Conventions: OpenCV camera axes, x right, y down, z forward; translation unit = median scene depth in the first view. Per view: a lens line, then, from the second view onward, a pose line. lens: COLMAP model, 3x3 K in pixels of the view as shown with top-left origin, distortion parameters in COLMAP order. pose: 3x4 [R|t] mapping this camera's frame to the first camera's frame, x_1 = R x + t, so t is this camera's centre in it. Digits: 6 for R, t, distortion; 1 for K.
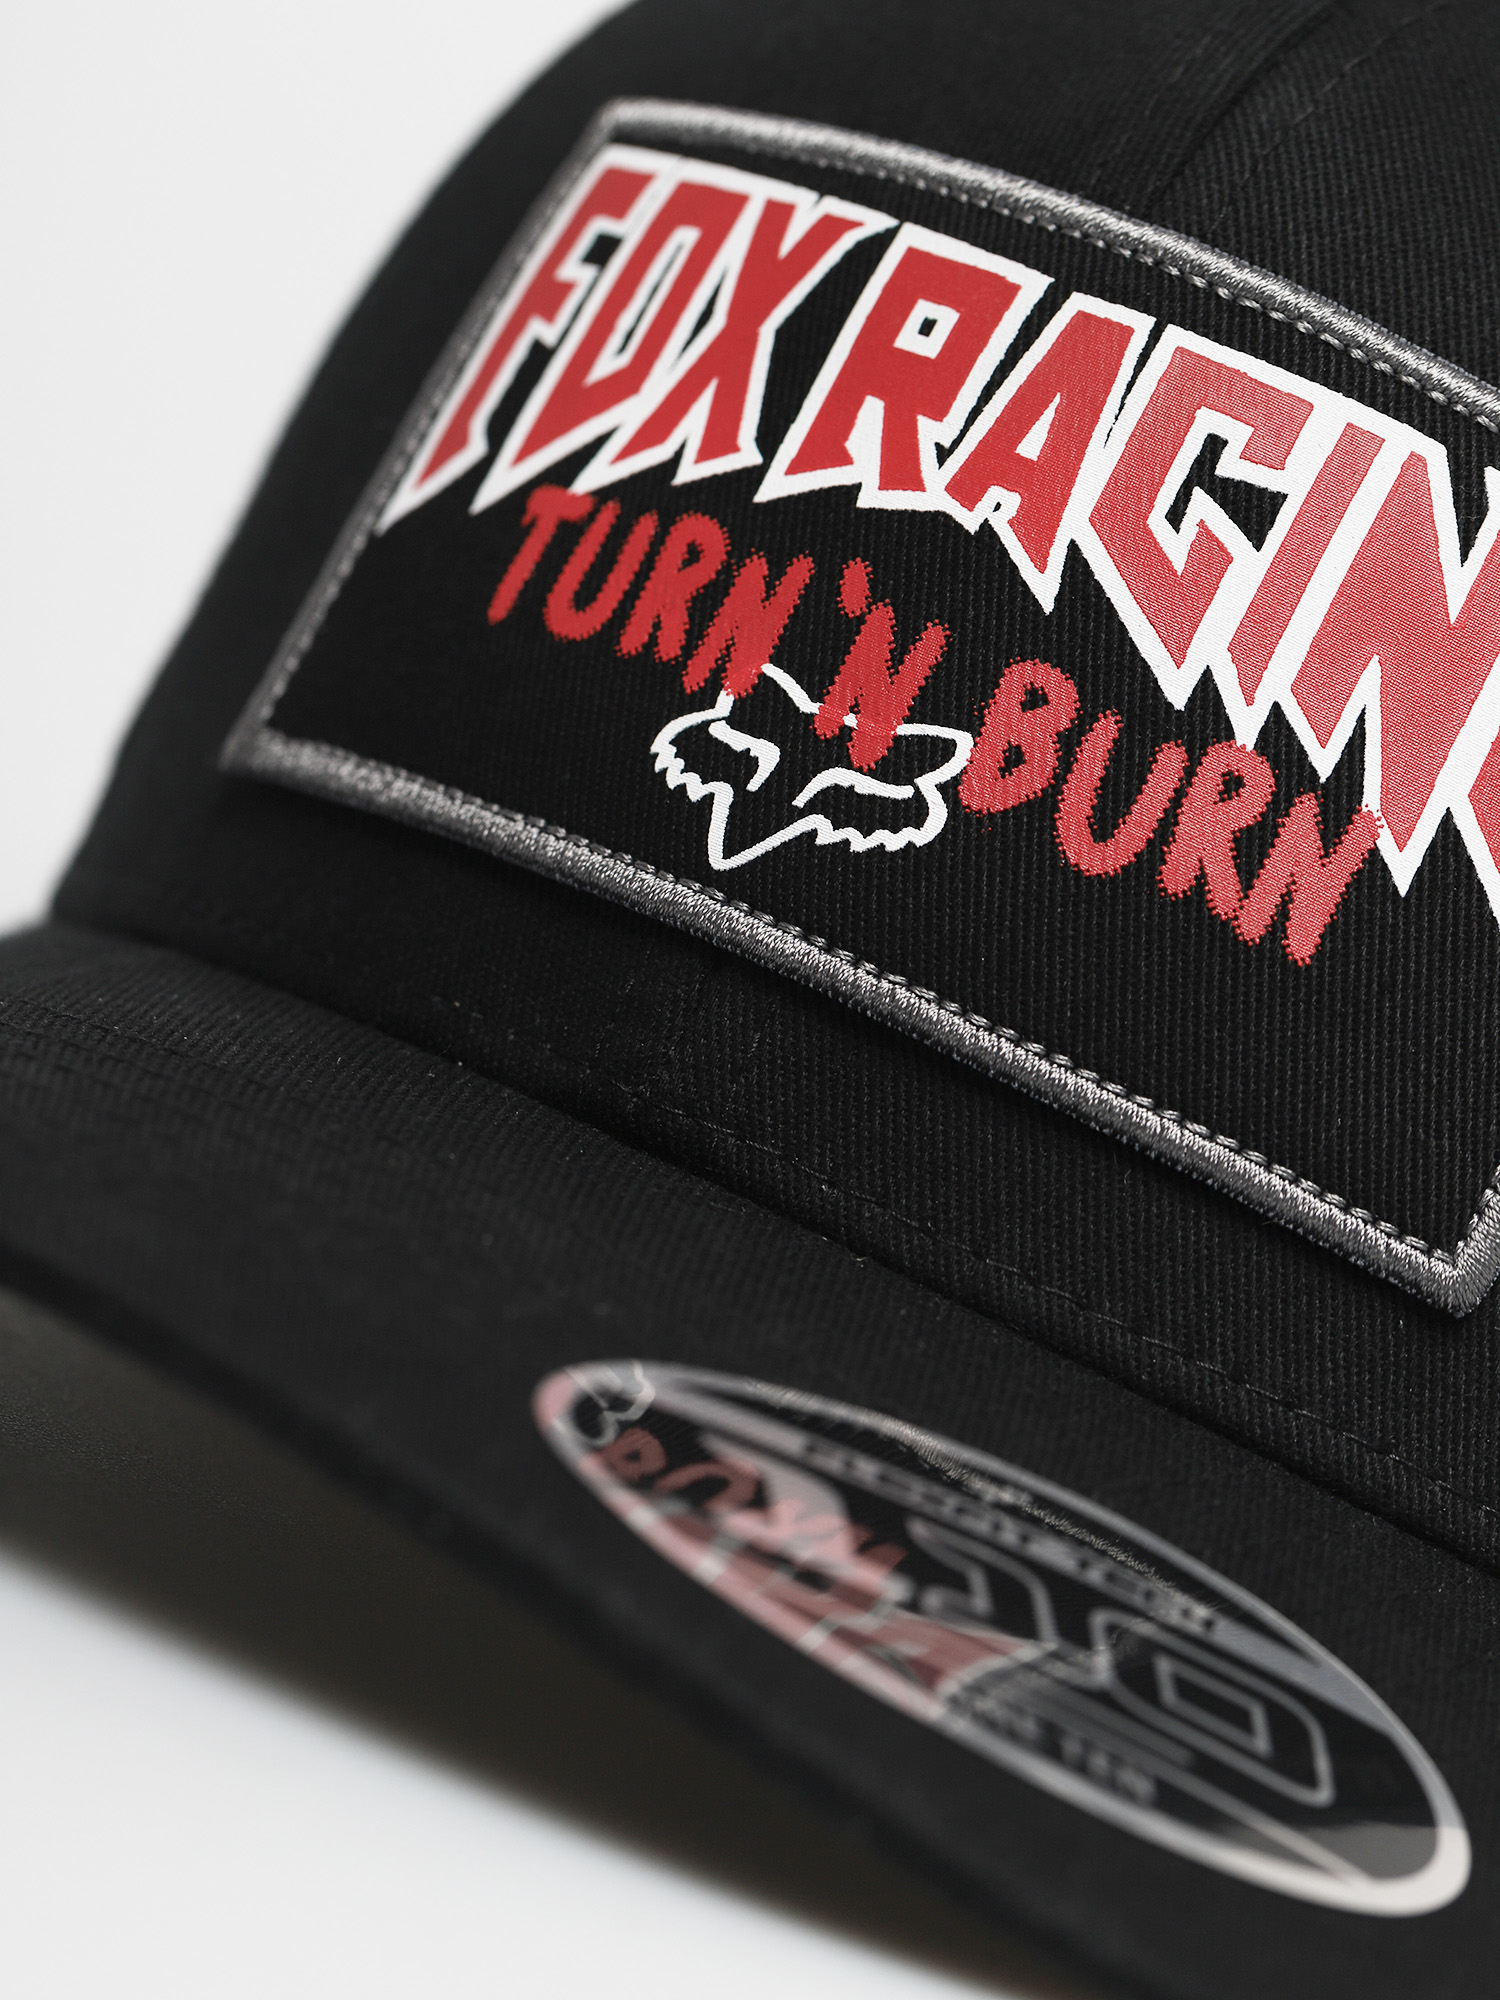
lens RADIAL K [[7741.3, 0, 750.0], [0, 7741.3, 1000.0], [0, 0, 1]] dist [0.033606, -1.719599]
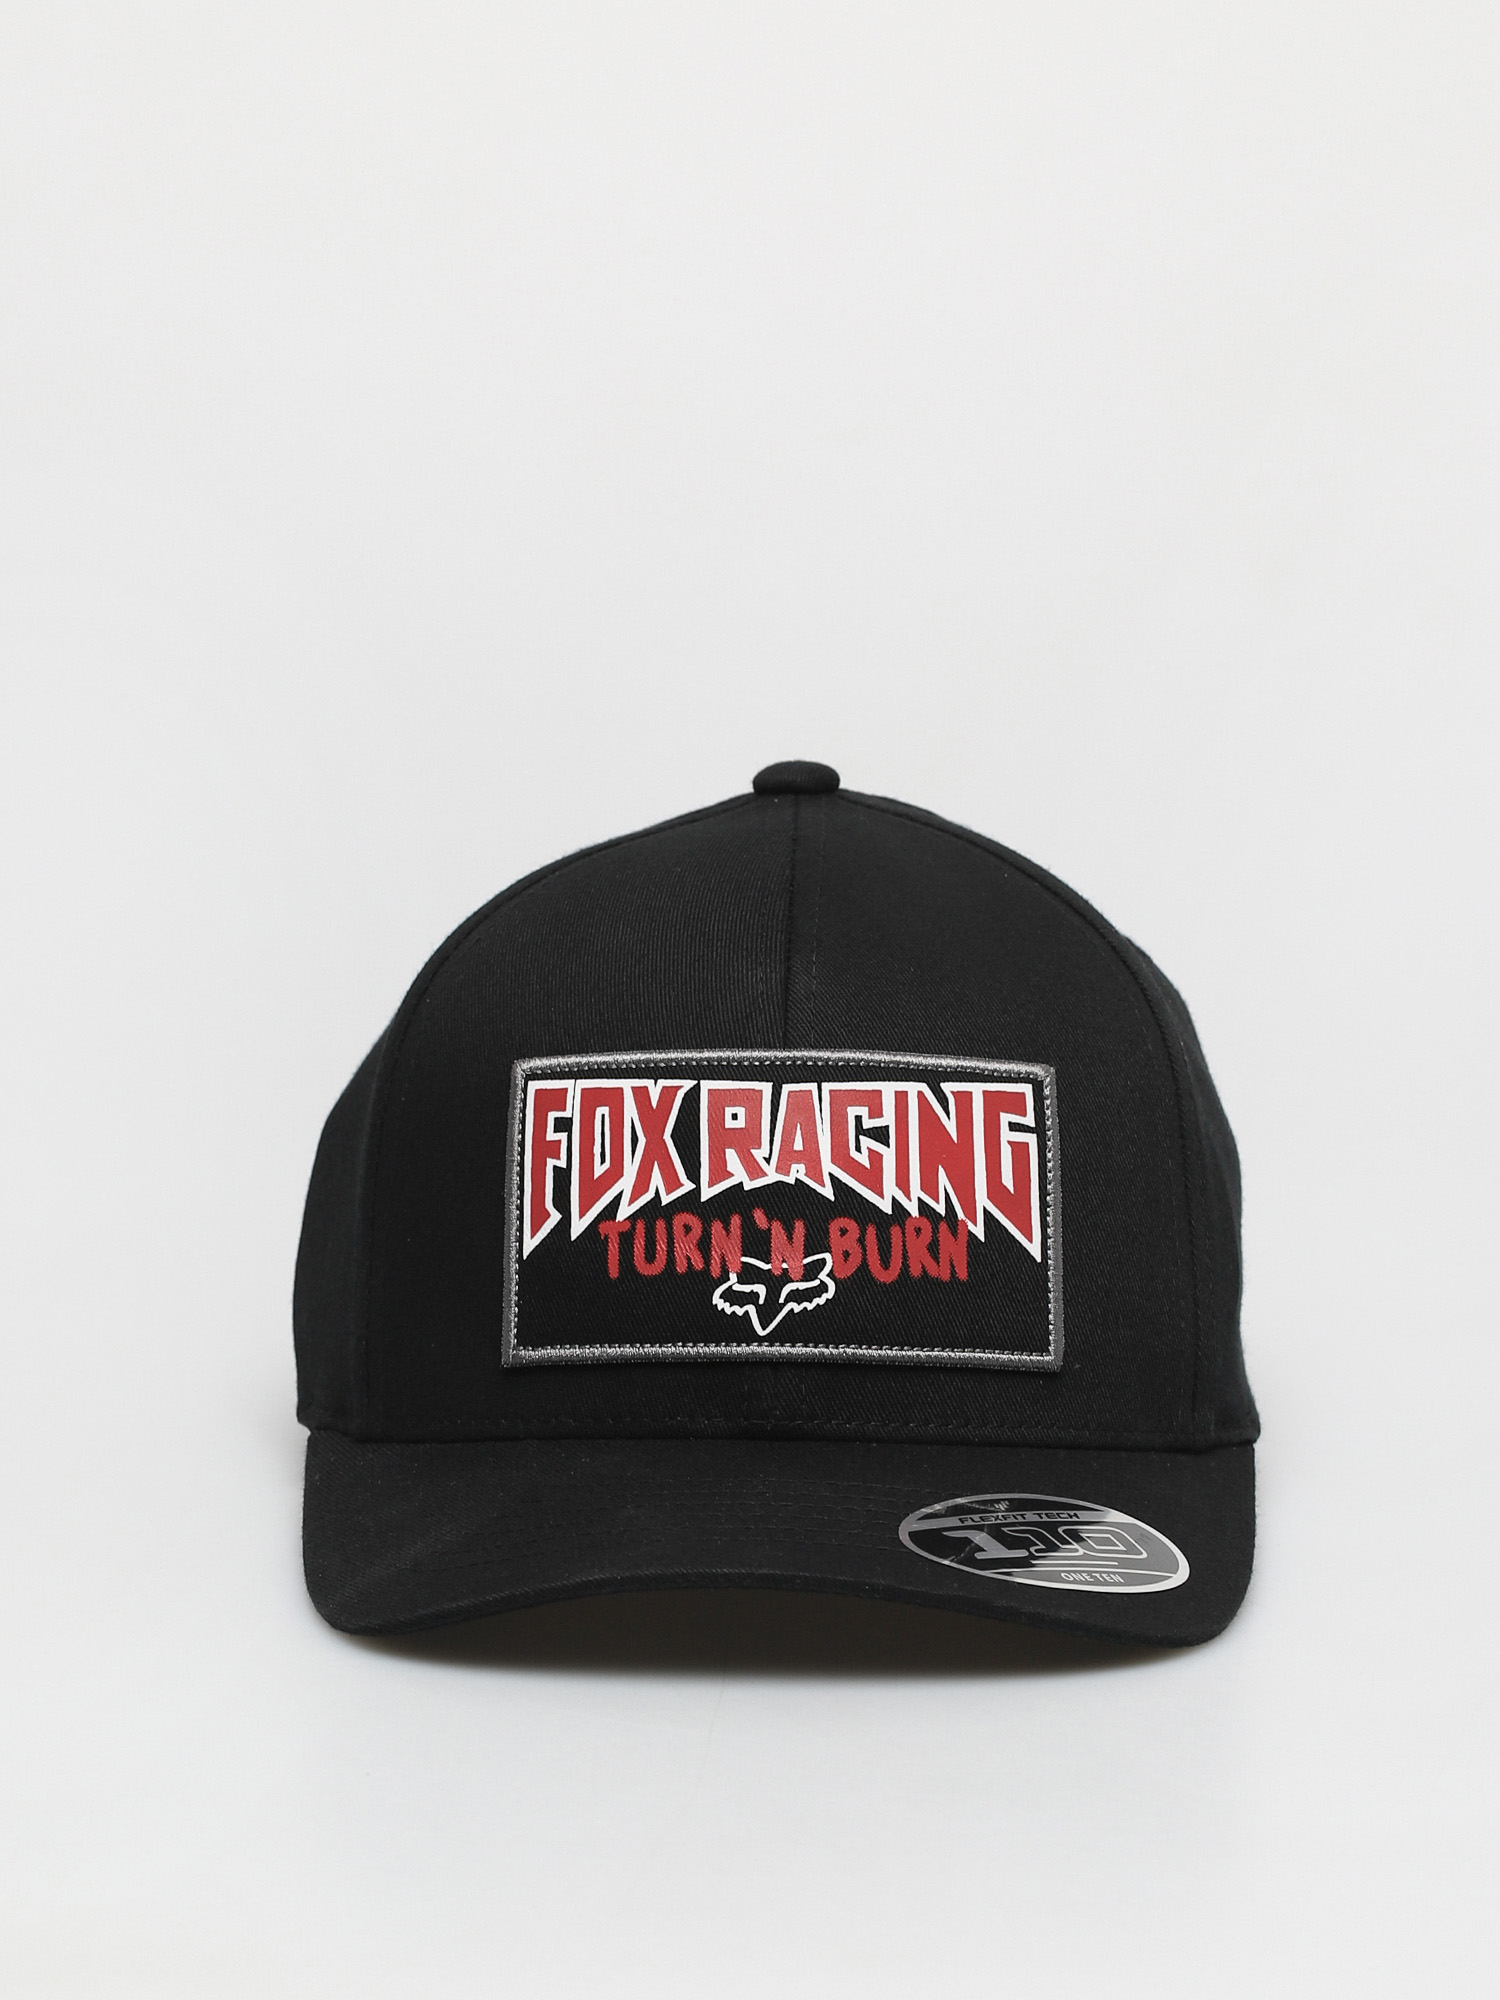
lens RADIAL K [[7741.3, 0, 750.0], [0, 7741.3, 1000.0], [0, 0, 1]] dist [0.033606, -1.719599]
pose [[0.830185, -0.404837, 0.383275, -1.000235], [0.358011, 0.914157, 0.190121, -0.641768], [-0.427341, -0.020619, 0.903855, -1.451546]]
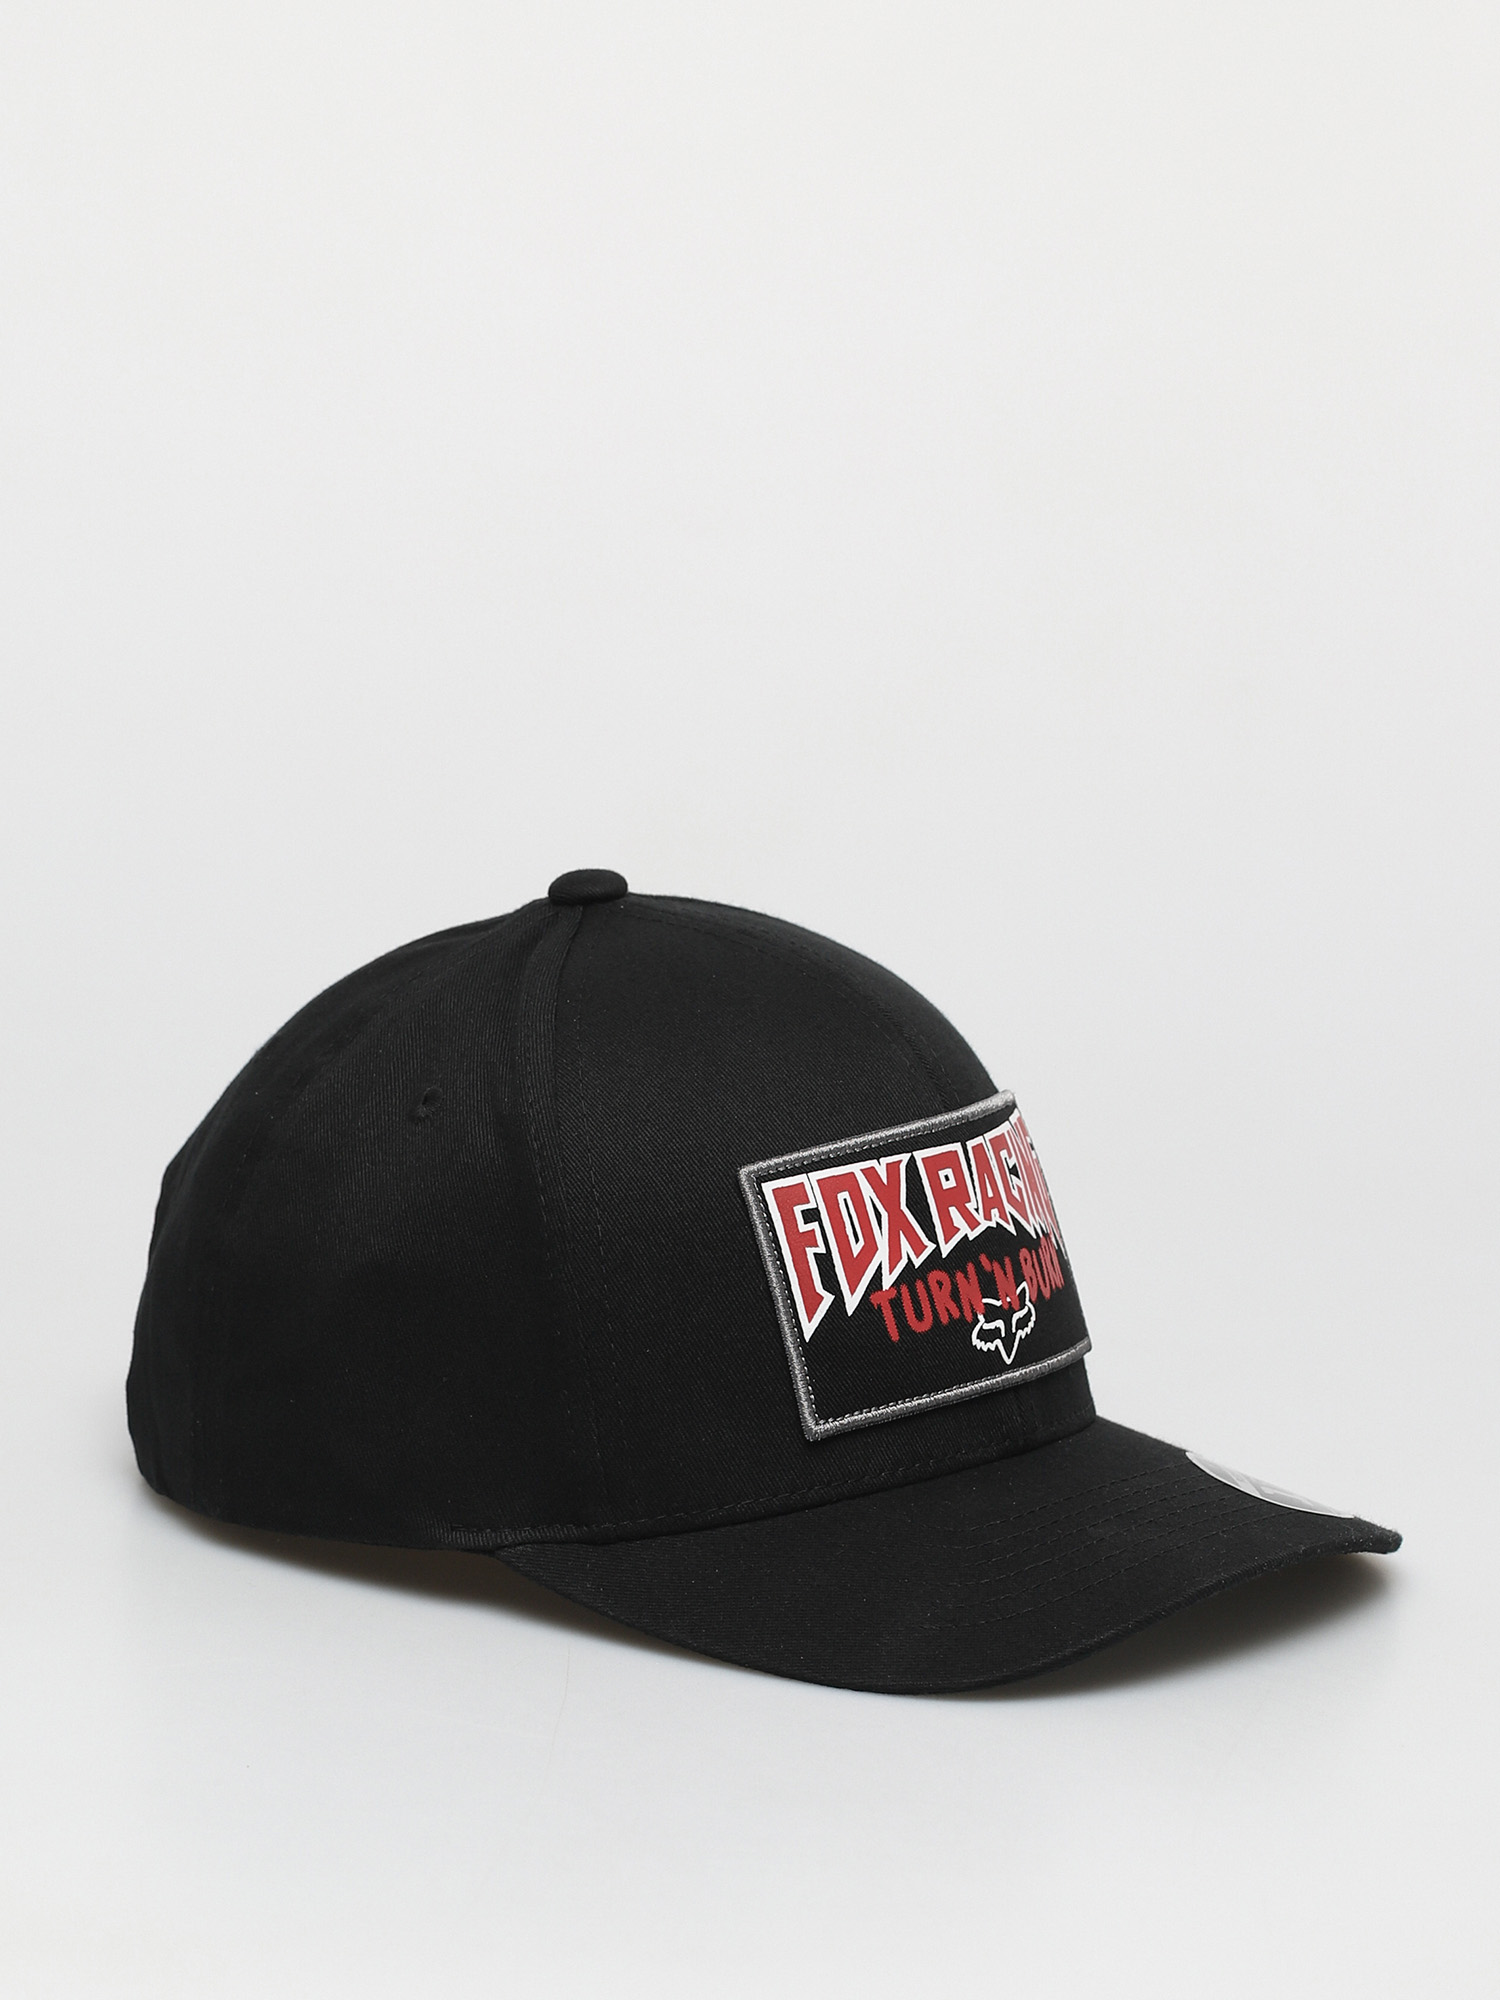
lens RADIAL K [[7741.3, 0, 750.0], [0, 7741.3, 1000.0], [0, 0, 1]] dist [0.033606, -1.719599]
pose [[0.141592, -0.518105, 0.843516, -2.524100], [0.177940, 0.851543, 0.493166, -1.665681], [-0.973801, 0.080267, 0.212763, 0.434067]]
